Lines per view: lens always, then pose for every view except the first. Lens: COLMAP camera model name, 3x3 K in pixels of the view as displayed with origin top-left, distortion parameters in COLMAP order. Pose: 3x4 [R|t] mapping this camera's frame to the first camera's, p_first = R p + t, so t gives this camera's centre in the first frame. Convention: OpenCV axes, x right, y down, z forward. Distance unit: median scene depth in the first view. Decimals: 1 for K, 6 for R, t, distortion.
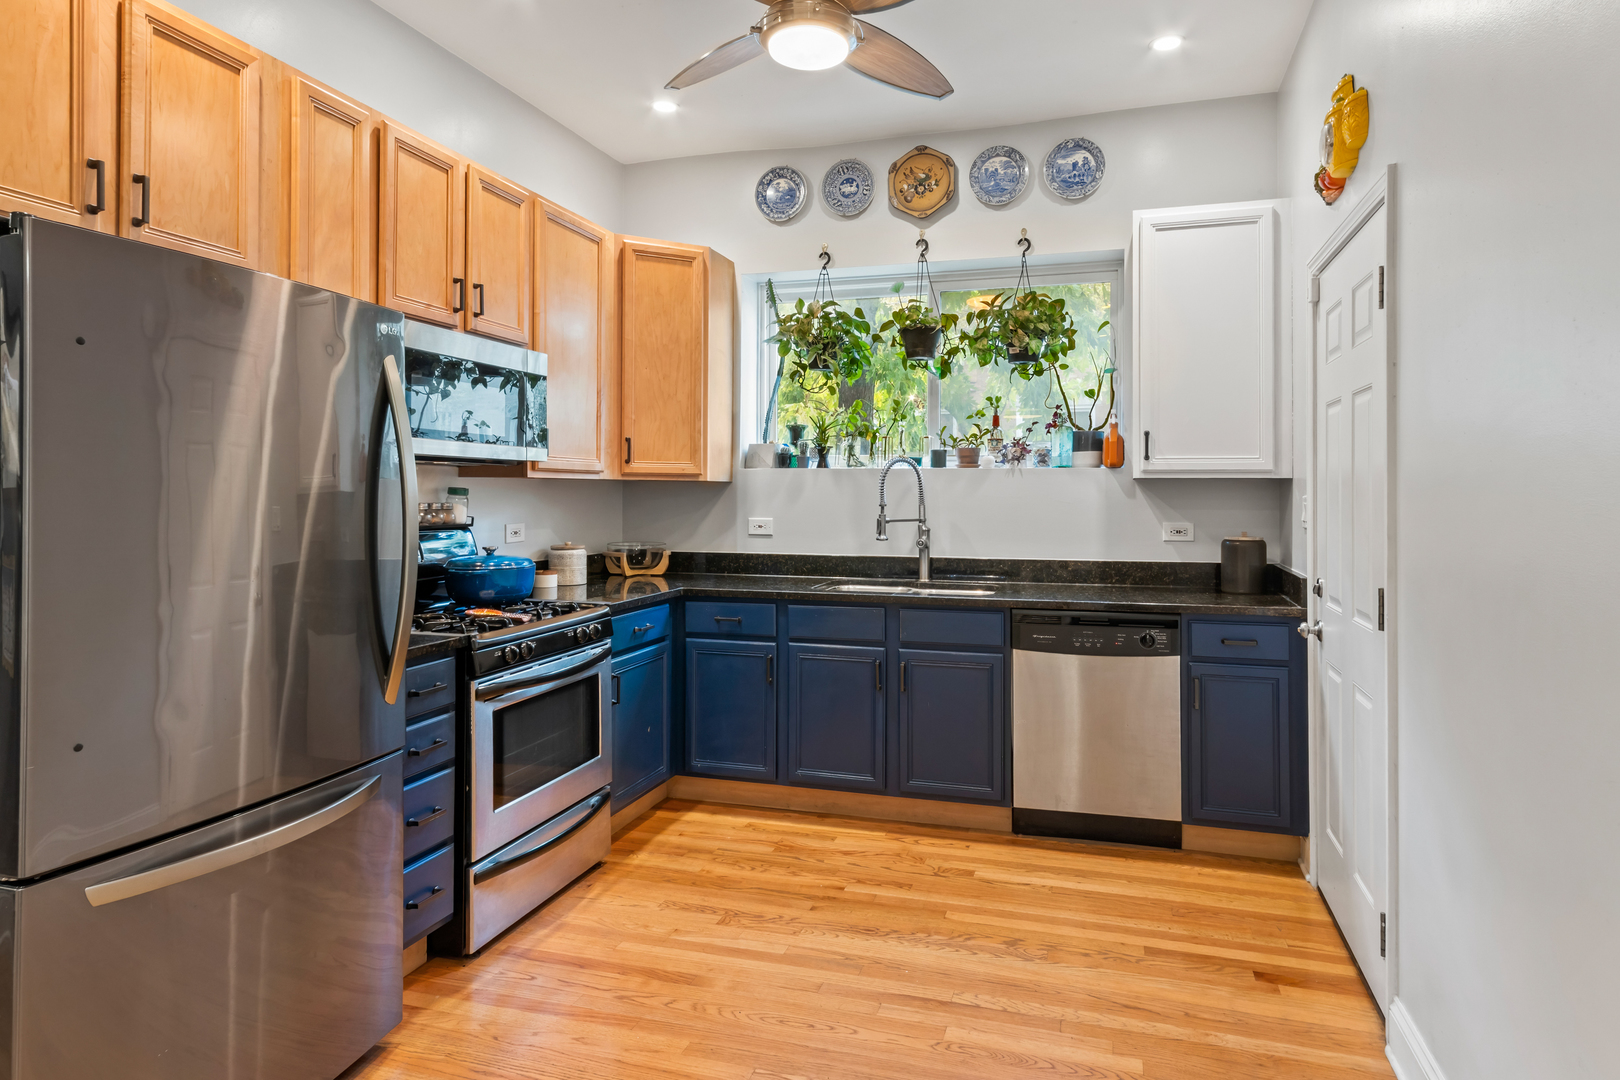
lens RADIAL K [[954.3, 0, 813.1], [0, 954.3, 533.7], [0, 0, 1]] dist [-0.002373, -0.000391]
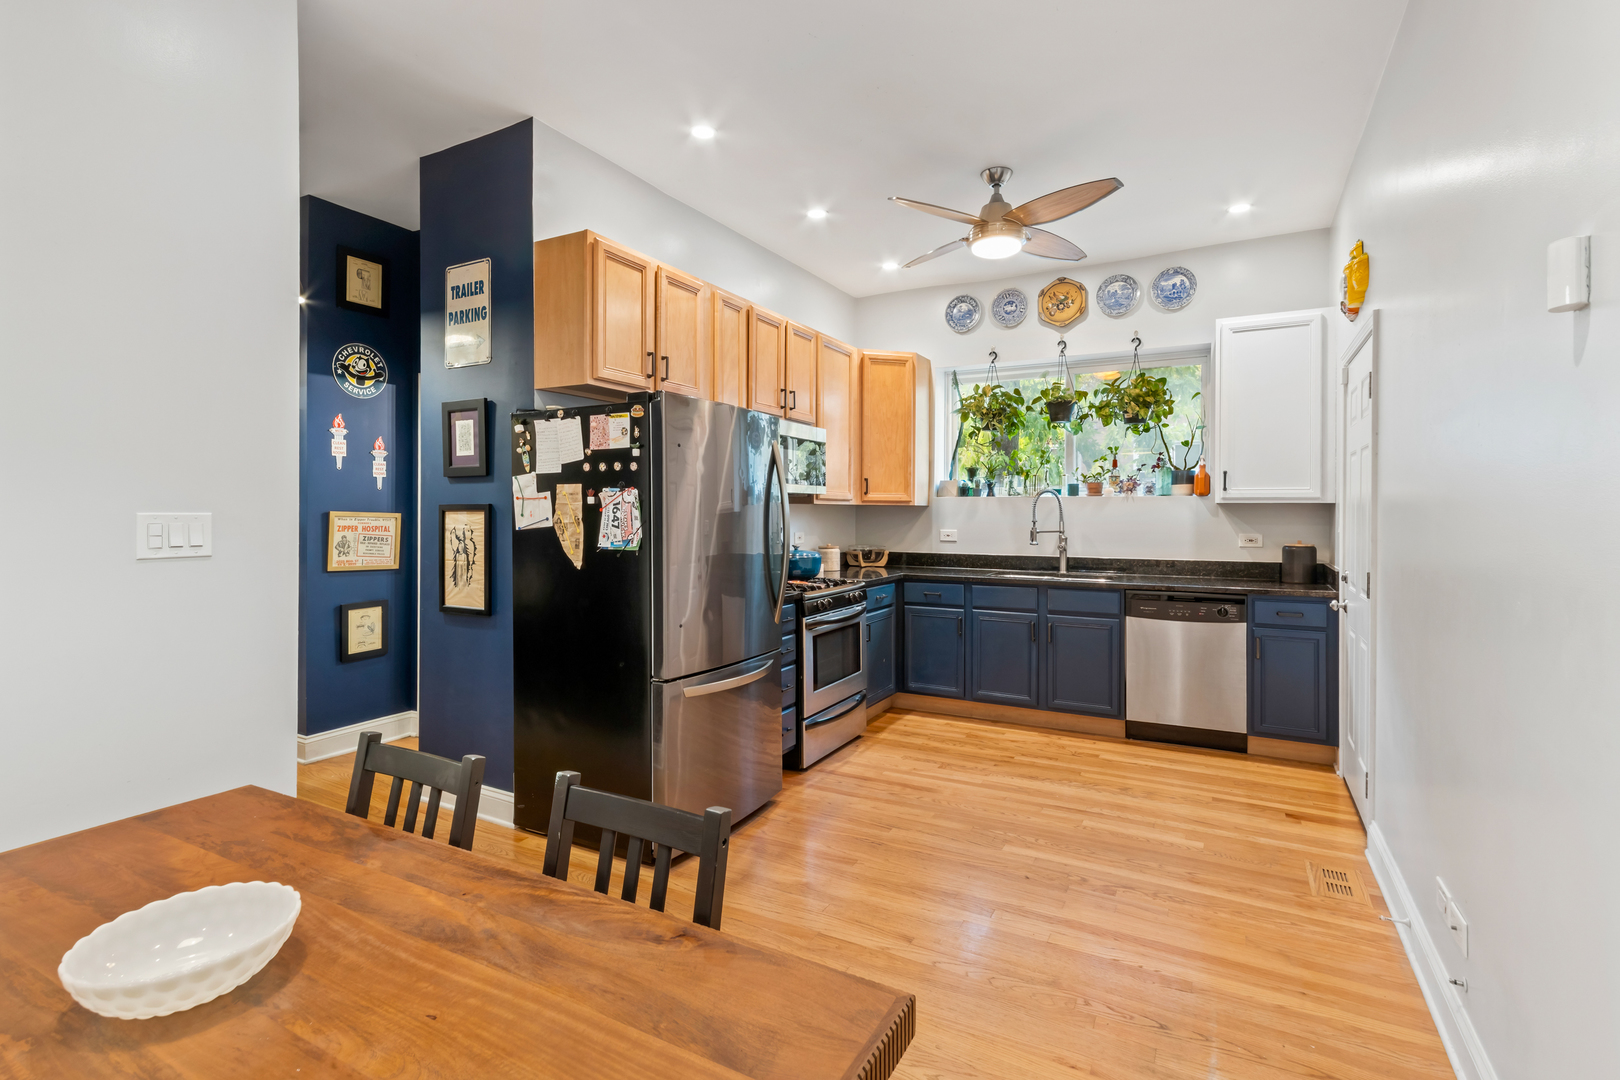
lens RADIAL K [[750.1, 0, 803.5], [0, 750.1, 534.7], [0, 0, 1]] dist [0.003451, 0.000204]
pose [[0.979073, 0.006000, -0.203420, -0.049202], [-0.008901, 0.999871, -0.013351, 0.011616], [0.203313, 0.014883, 0.979001, -0.265460]]
